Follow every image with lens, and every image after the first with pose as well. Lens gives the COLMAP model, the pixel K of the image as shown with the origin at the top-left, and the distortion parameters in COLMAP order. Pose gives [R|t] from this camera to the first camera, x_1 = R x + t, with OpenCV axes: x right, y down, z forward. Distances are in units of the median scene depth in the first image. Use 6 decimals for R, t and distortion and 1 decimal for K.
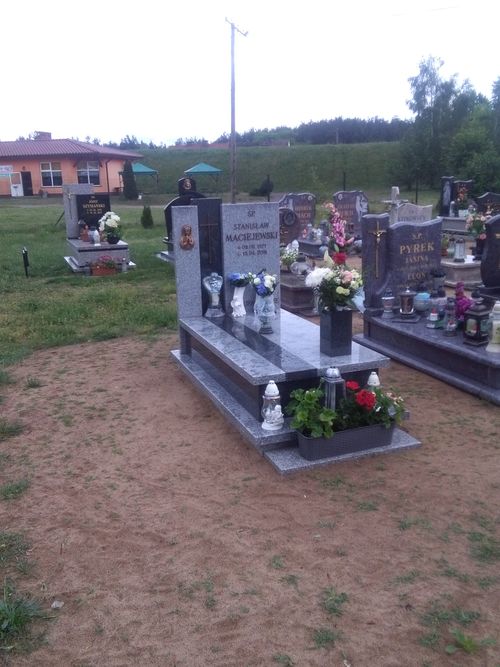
lens RADIAL K [[625.9, 0, 251.1], [0, 625.9, 334.6], [0, 0, 1]] dist [0.015260, 0.000000]
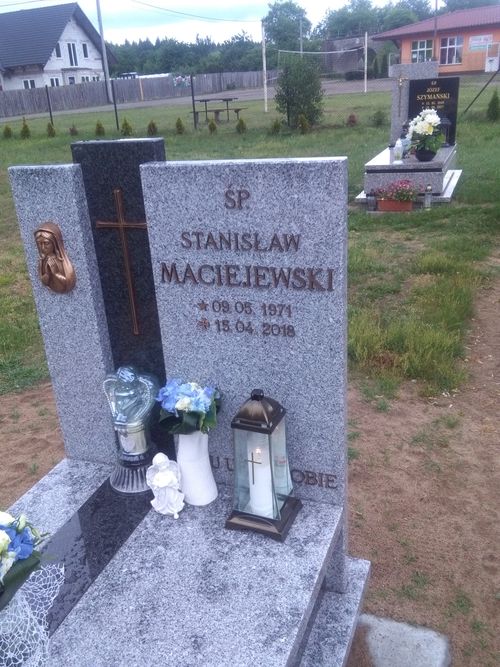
lens RADIAL K [[625.9, 0, 250.8], [0, 625.9, 335.1], [0, 0, 1]] dist [0.015260, 0.000000]
pose [[0.749379, 0.228540, -0.621451, 0.094971], [-0.111655, 0.968722, 0.221611, -0.095776], [0.652660, -0.096683, 0.751457, 0.381335]]
